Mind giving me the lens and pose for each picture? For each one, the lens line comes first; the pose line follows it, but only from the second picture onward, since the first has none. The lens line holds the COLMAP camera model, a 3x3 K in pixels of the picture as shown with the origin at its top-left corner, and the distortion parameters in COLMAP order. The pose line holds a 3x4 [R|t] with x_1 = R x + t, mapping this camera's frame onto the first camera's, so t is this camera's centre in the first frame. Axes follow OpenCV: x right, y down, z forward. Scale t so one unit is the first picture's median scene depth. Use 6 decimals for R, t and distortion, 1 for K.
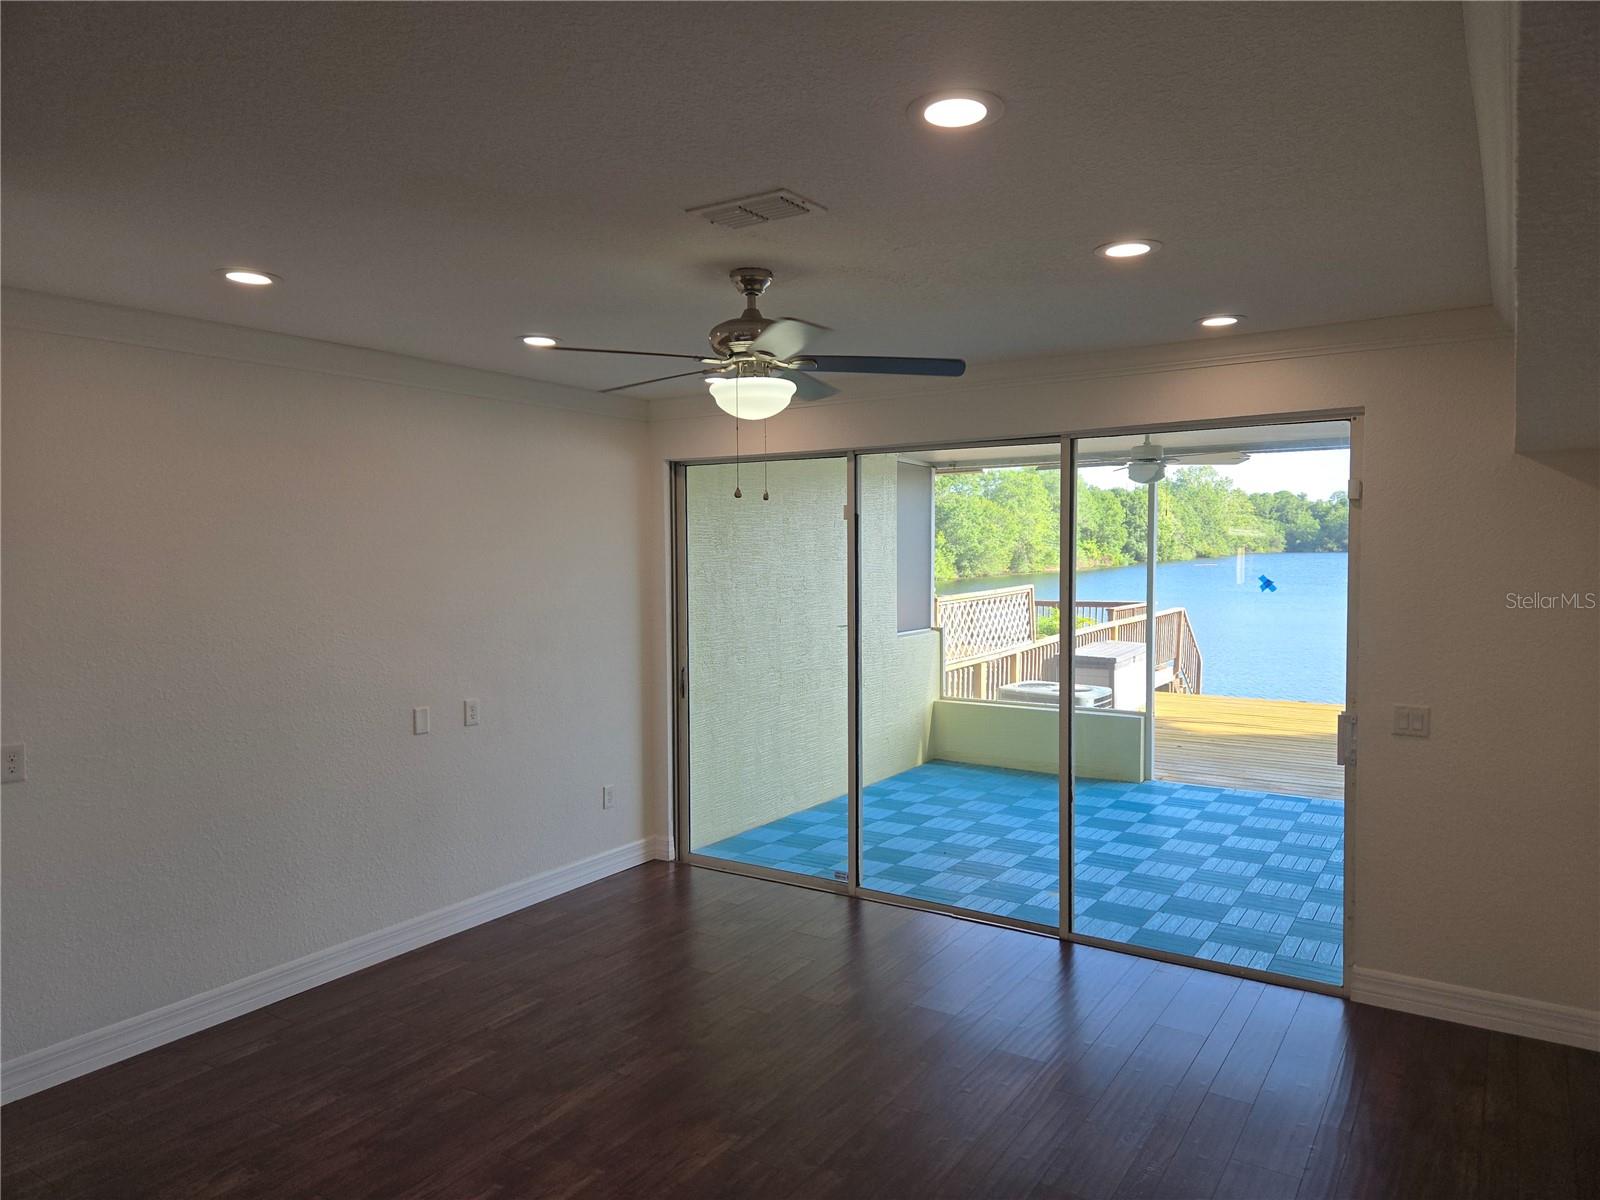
lens RADIAL K [[1062.7, 0, 805.1], [0, 1062.7, 602.4], [0, 0, 1]] dist [0.094199, -0.087947]
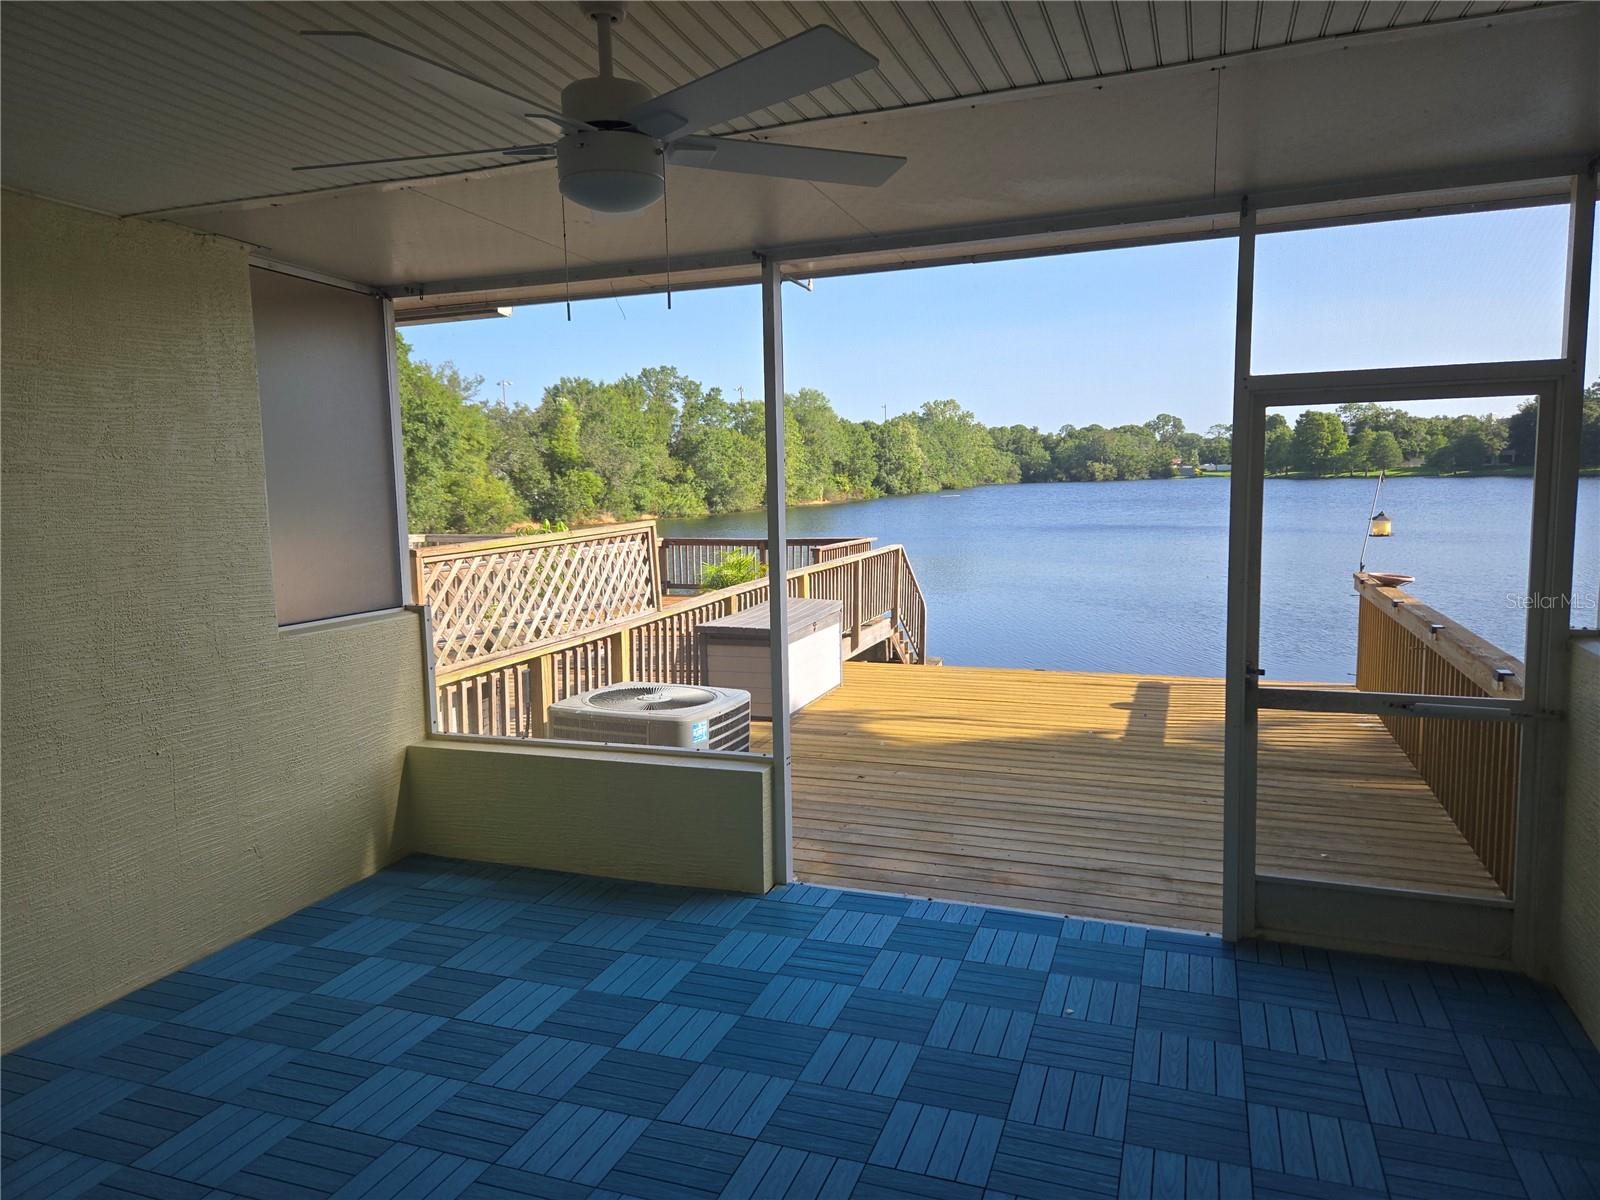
lens RADIAL K [[1063.9, 0, 795.8], [0, 1063.9, 597.5], [0, 0, 1]] dist [0.098928, -0.090990]
pose [[0.977537, -0.038182, 0.207279, 0.106784], [0.026852, 0.998001, 0.057204, -0.003212], [-0.209049, -0.050353, 0.976608, 0.234115]]
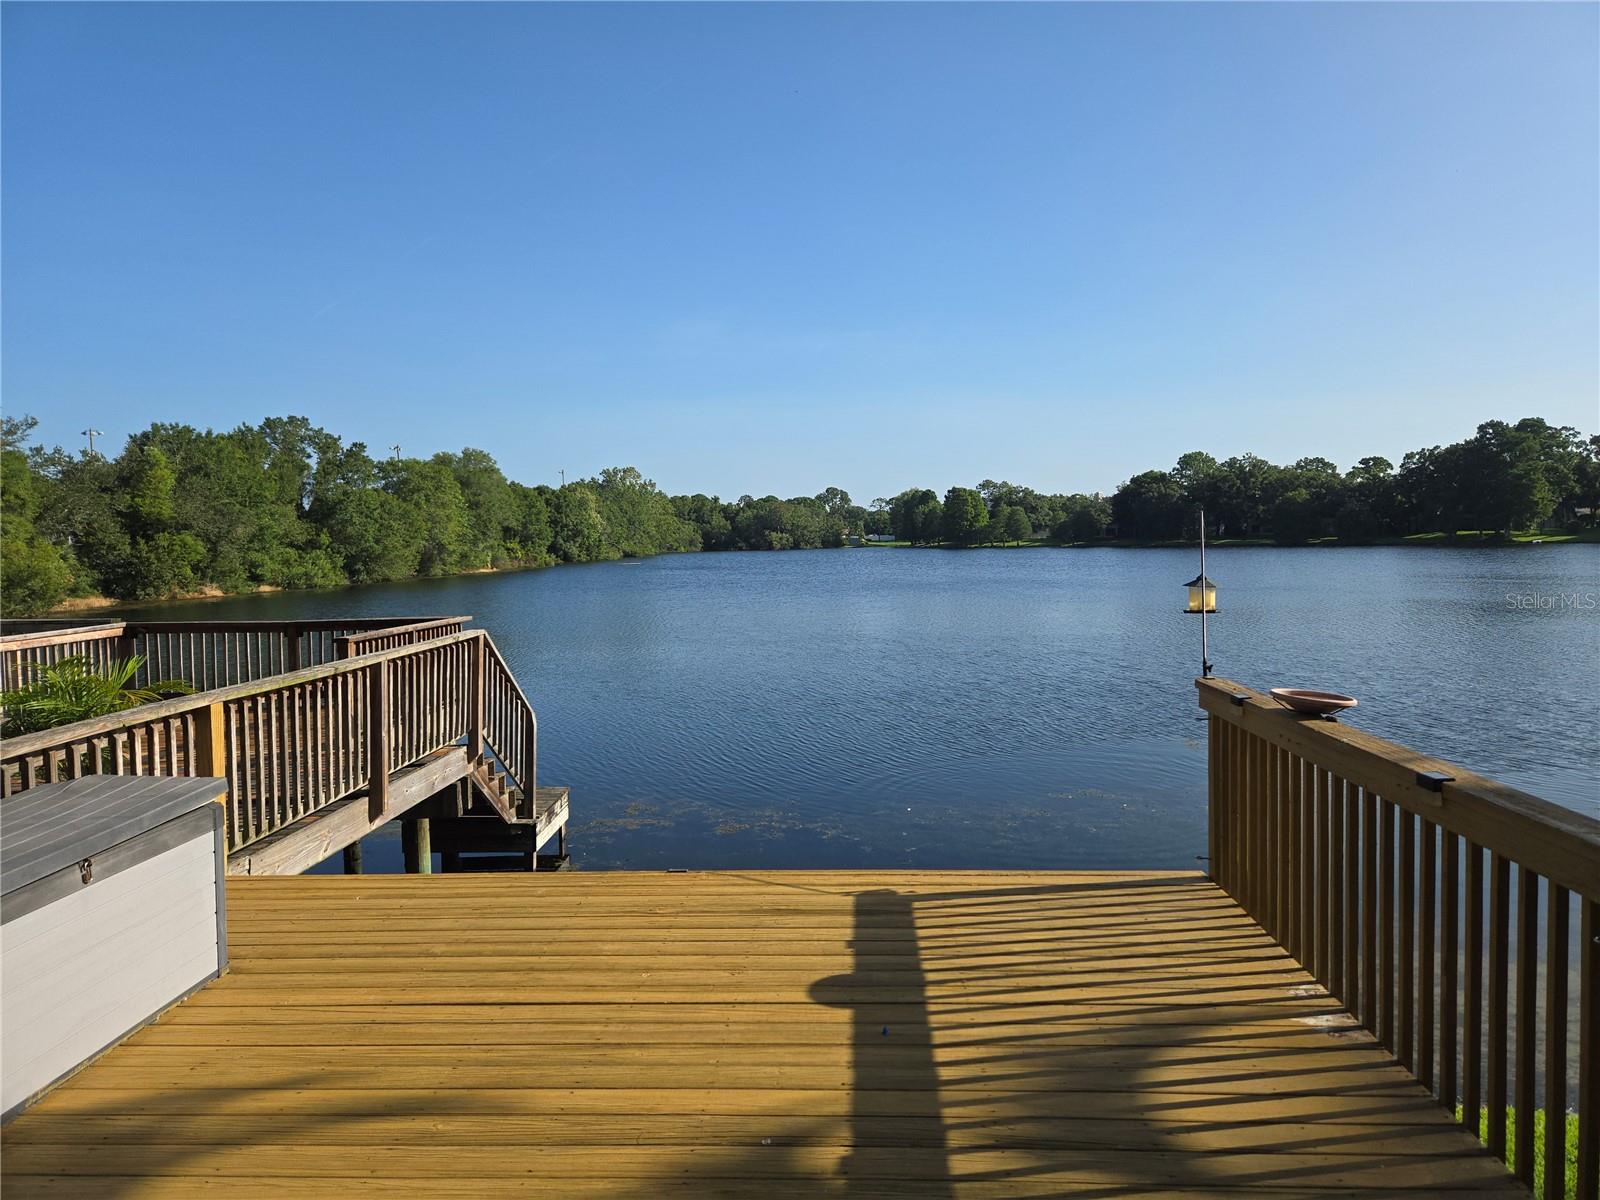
lens RADIAL K [[1062.7, 0, 805.1], [0, 1062.7, 602.4], [0, 0, 1]] dist [0.094199, -0.087947]
pose [[0.871442, -0.039540, 0.488902, 0.247366], [0.040633, 0.999139, 0.008379, -0.006354], [-0.488813, 0.012564, 0.872298, 0.497779]]
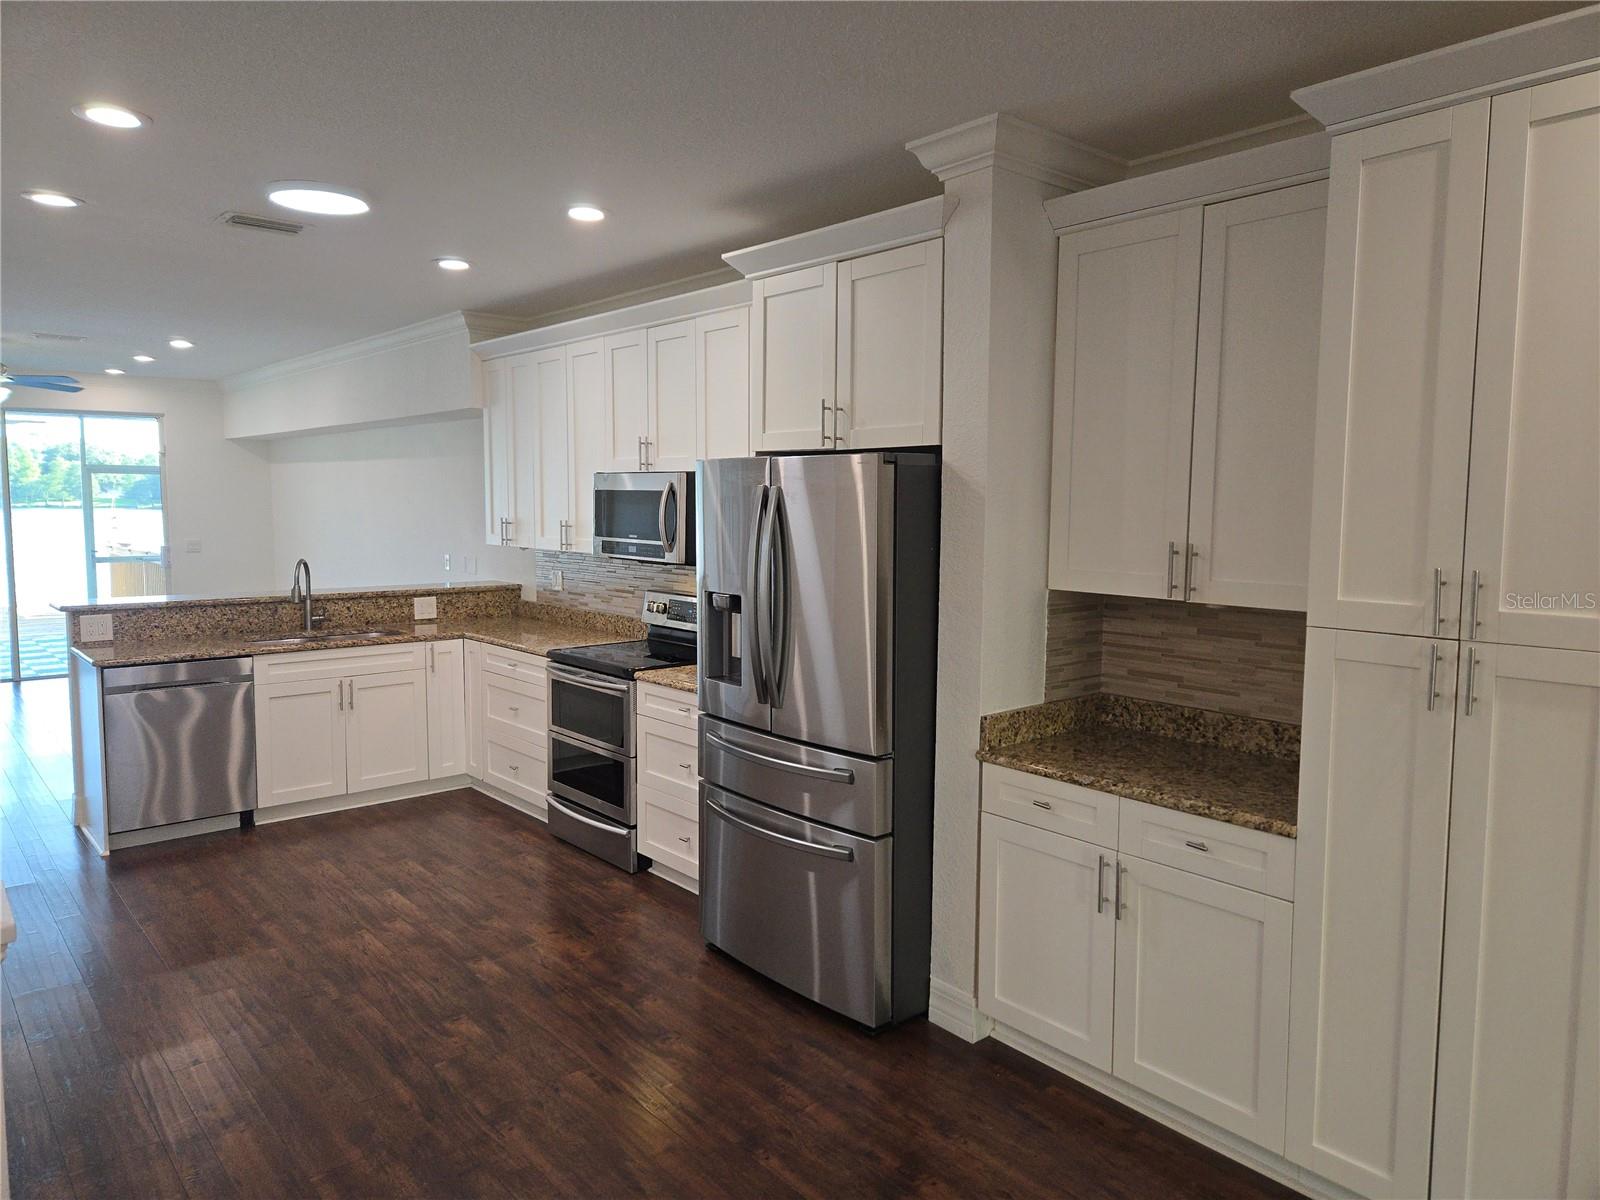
lens RADIAL K [[1076.8, 0, 799.9], [0, 1076.8, 592.3], [0, 0, 1]] dist [0.062455, -0.052547]
pose [[0.281708, -0.073076, 0.956713, -0.324029], [0.042751, 0.997061, 0.063569, 0.026614], [-0.958547, 0.022992, 0.284004, -0.229222]]
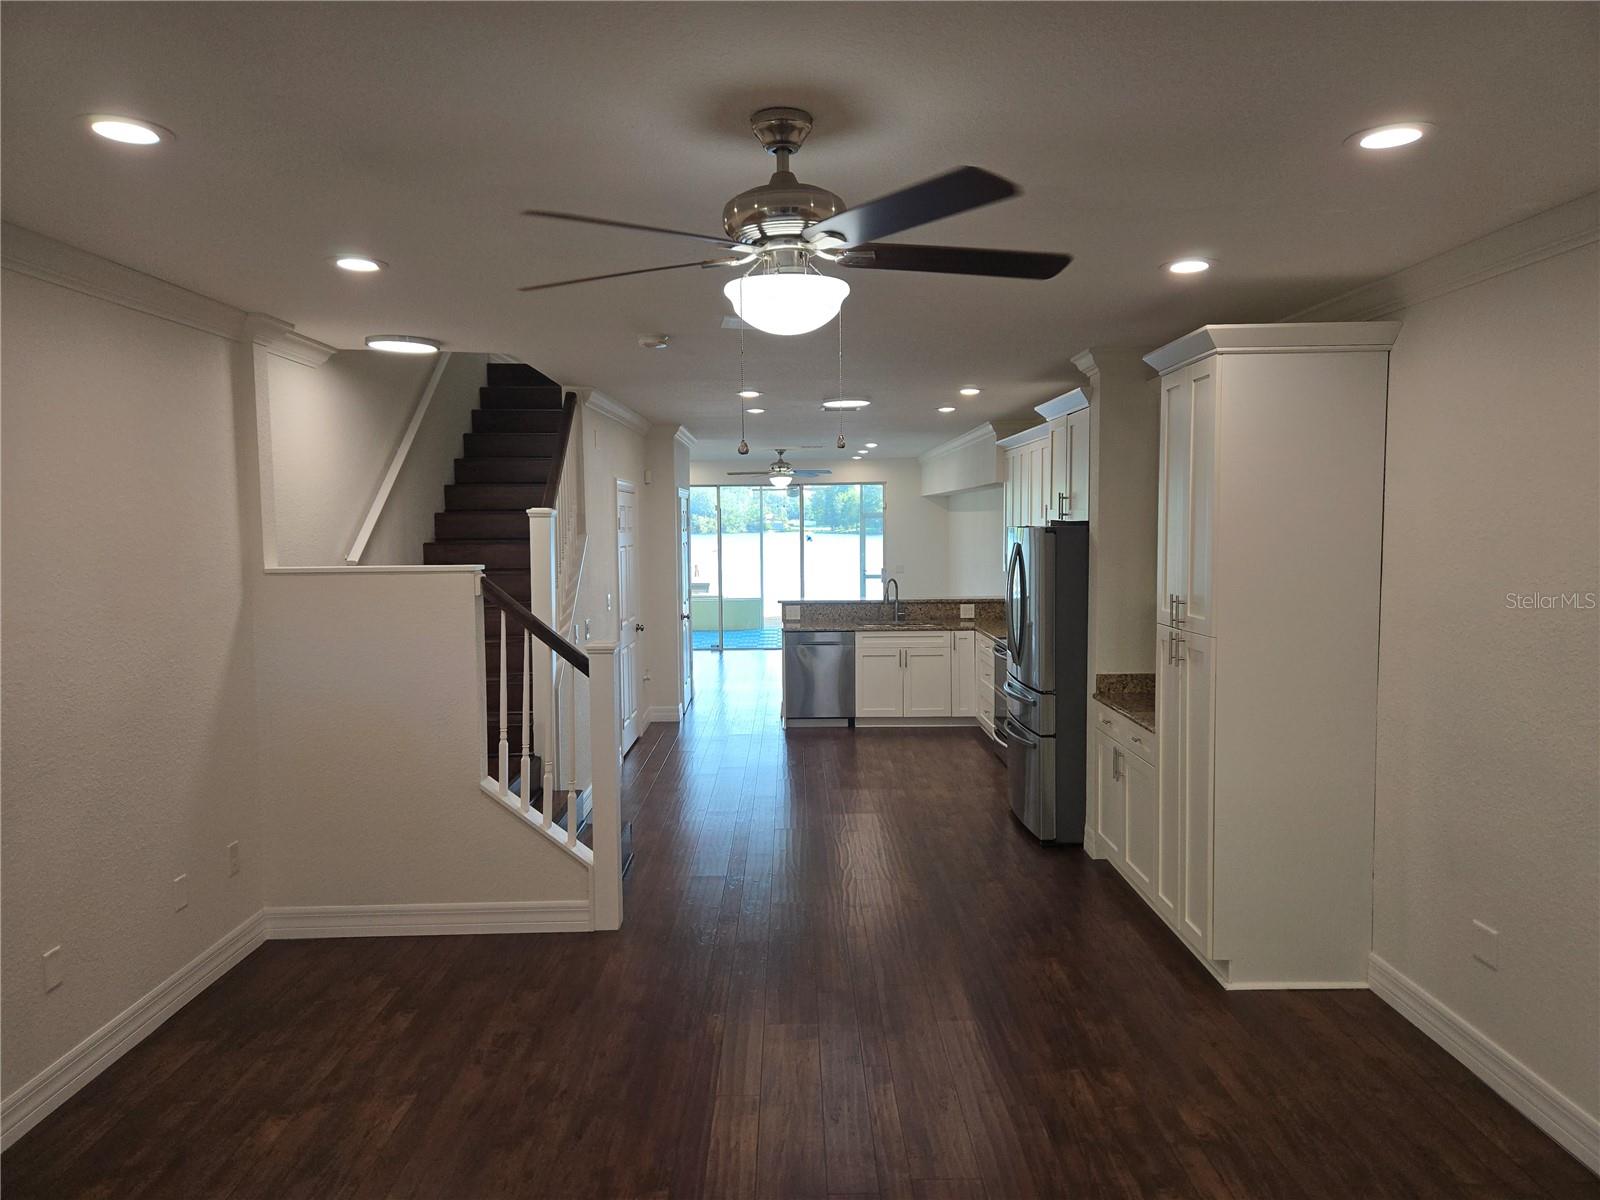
lens RADIAL K [[1062.7, 0, 805.1], [0, 1062.7, 602.4], [0, 0, 1]] dist [0.094199, -0.087947]
pose [[0.832518, -0.040001, 0.552552, -0.388911], [0.030686, 0.999188, 0.026102, 0.027727], [-0.553148, -0.004775, 0.833069, -0.415968]]
